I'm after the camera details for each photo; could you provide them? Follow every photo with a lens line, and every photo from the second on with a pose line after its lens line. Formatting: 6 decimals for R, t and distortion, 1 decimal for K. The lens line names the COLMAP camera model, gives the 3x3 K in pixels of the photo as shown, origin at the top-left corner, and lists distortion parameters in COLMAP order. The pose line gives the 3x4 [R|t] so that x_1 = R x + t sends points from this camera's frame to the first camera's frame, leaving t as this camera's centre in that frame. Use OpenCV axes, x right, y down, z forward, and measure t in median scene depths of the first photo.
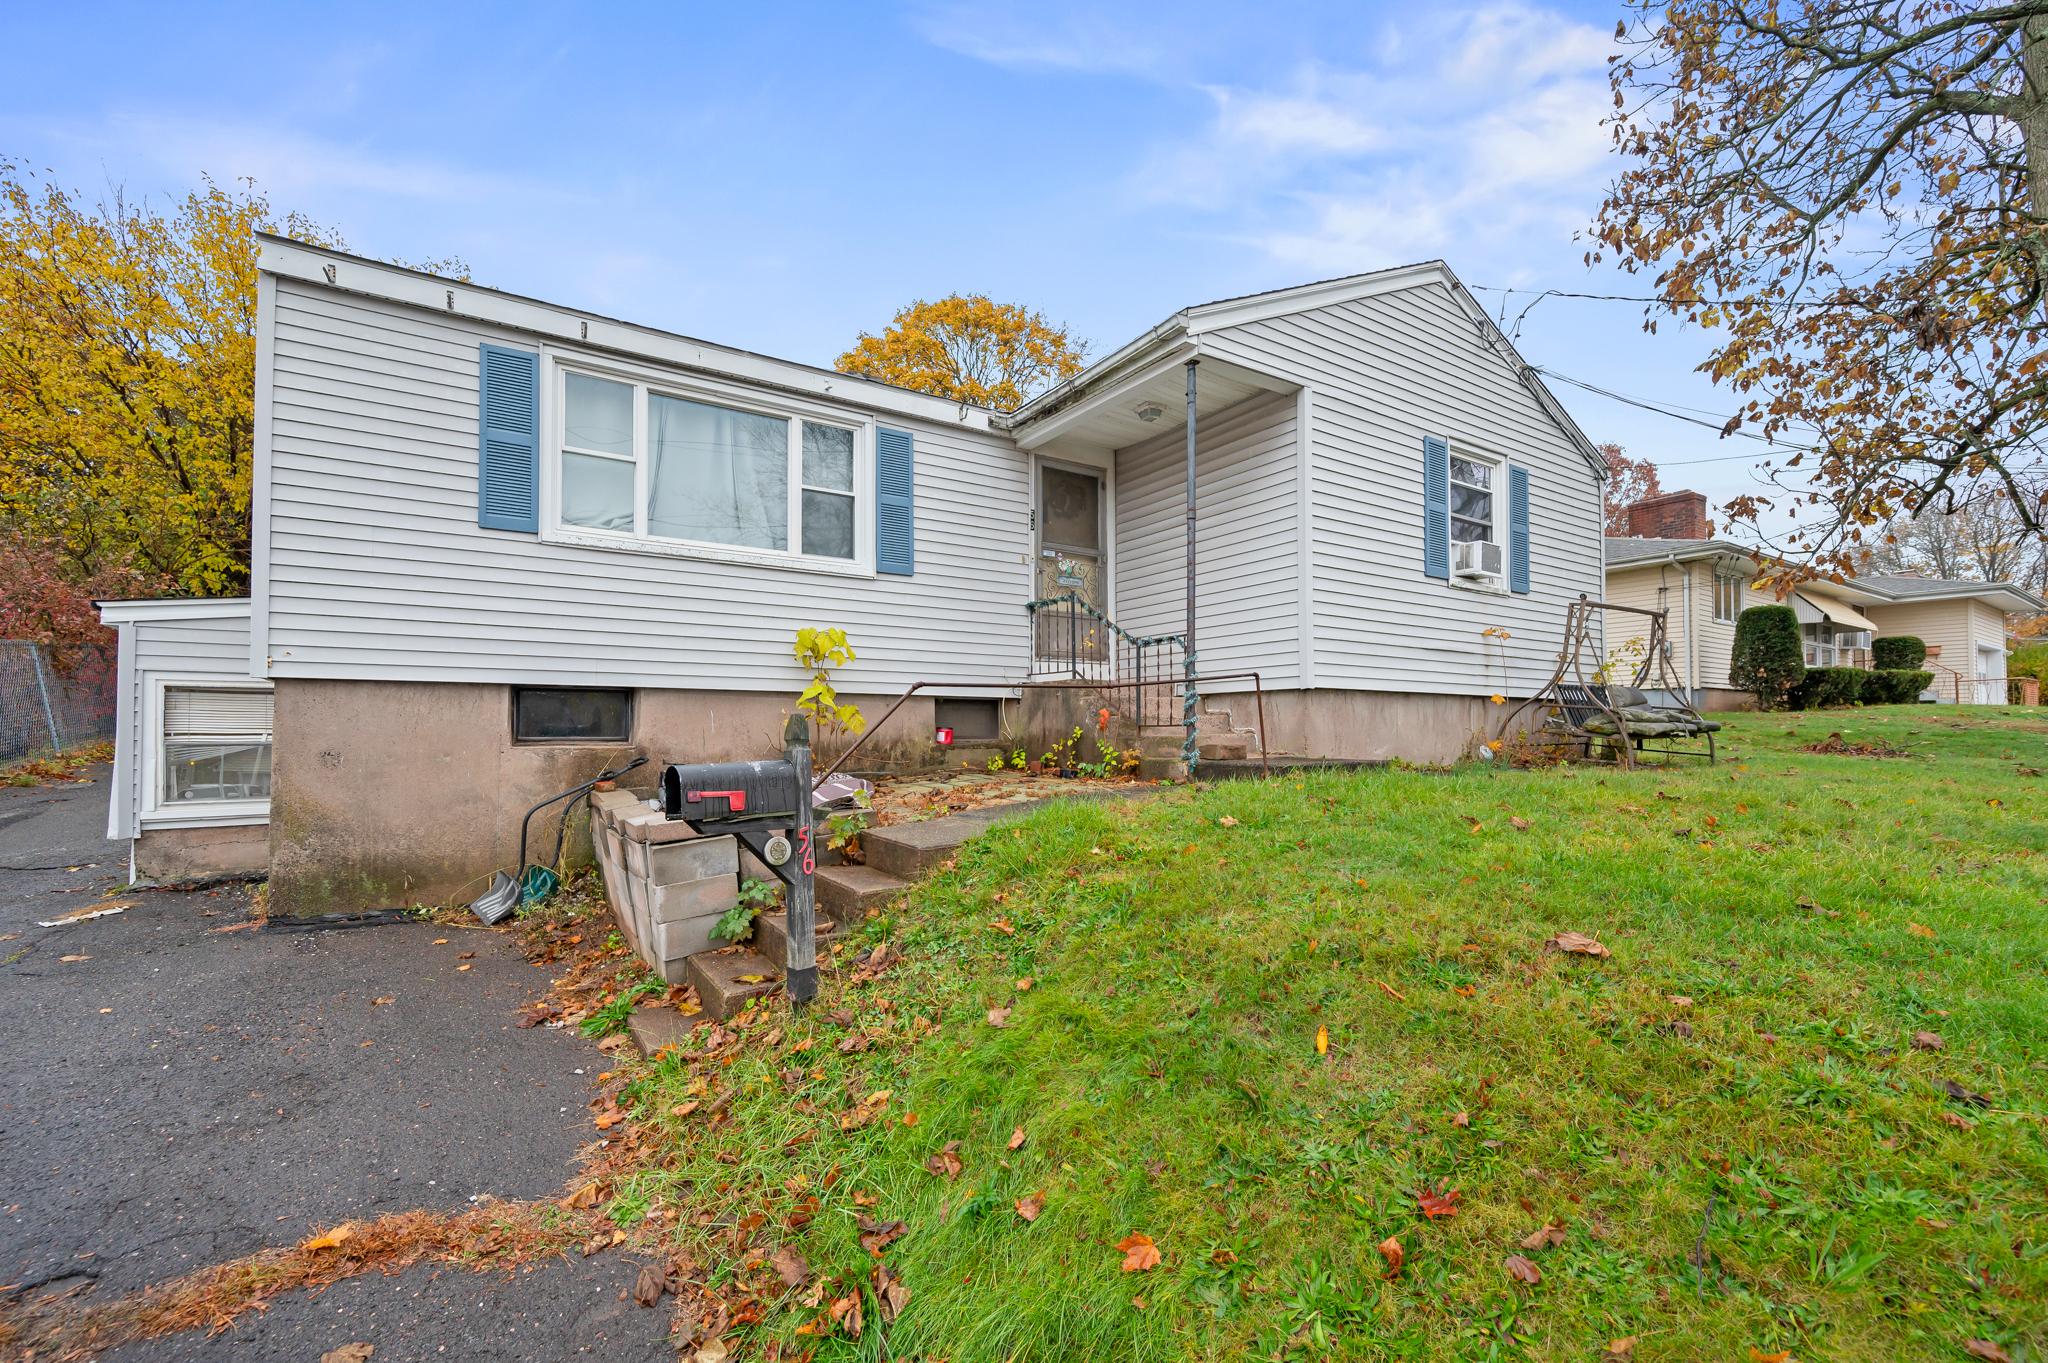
lens RADIAL K [[853.2, 0, 1027.3], [0, 853.2, 724.4], [0, 0, 1]] dist [0.009734, -0.000011]
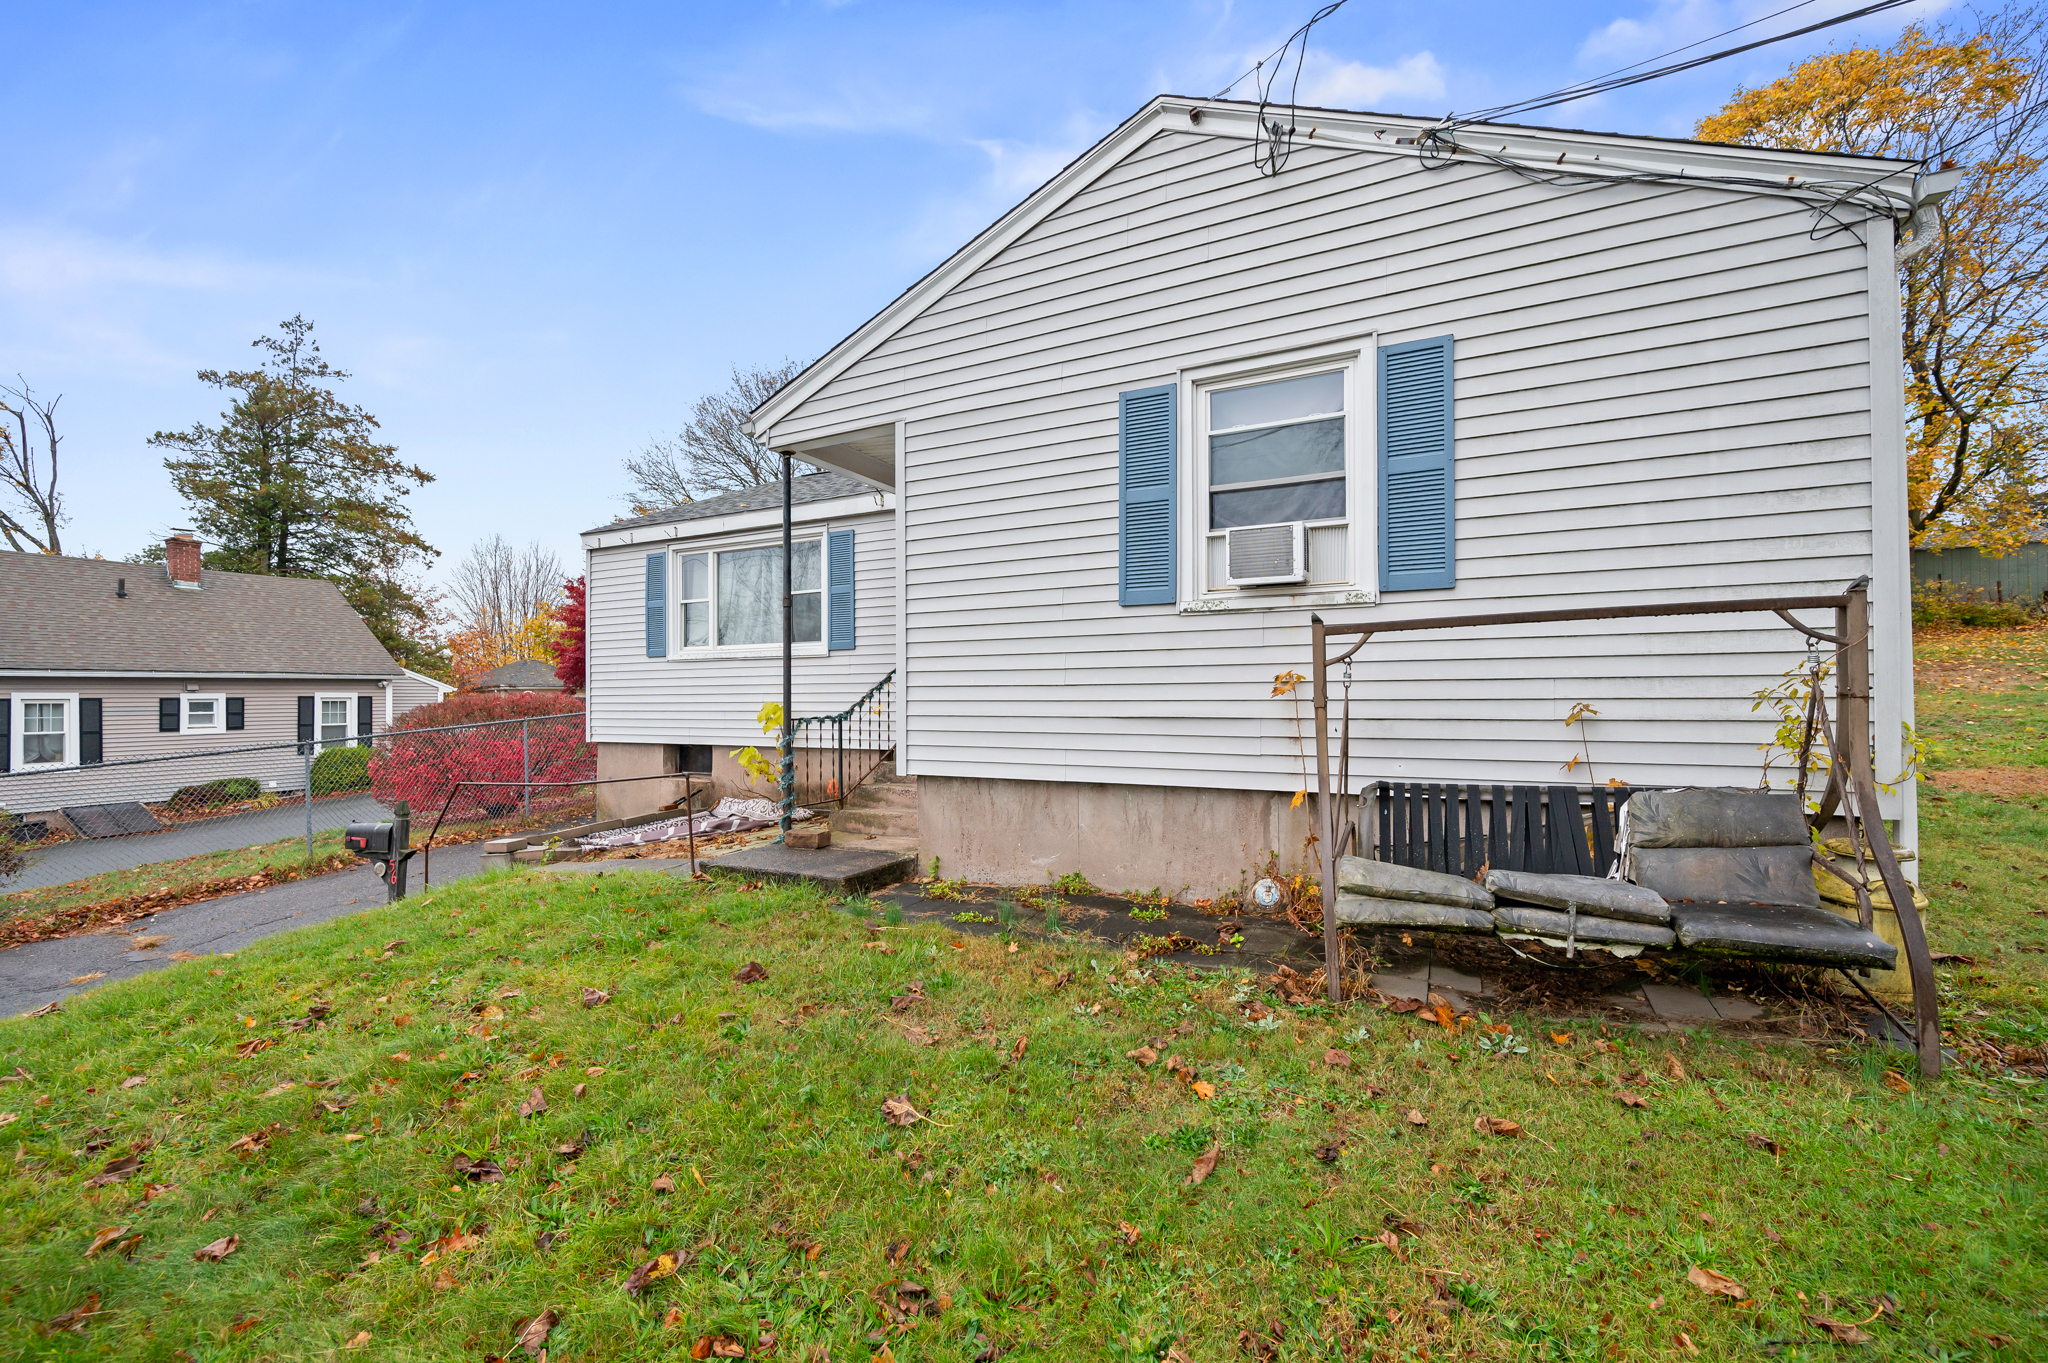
lens RADIAL K [[854.6, 0, 1026.2], [0, 854.6, 697.2], [0, 0, 1]] dist [0.000479, 0.000013]
pose [[0.489491, -0.001222, -0.872007, 1.017141], [0.011357, 0.999923, 0.004974, -0.110921], [0.871934, -0.012338, 0.489468, 0.626999]]
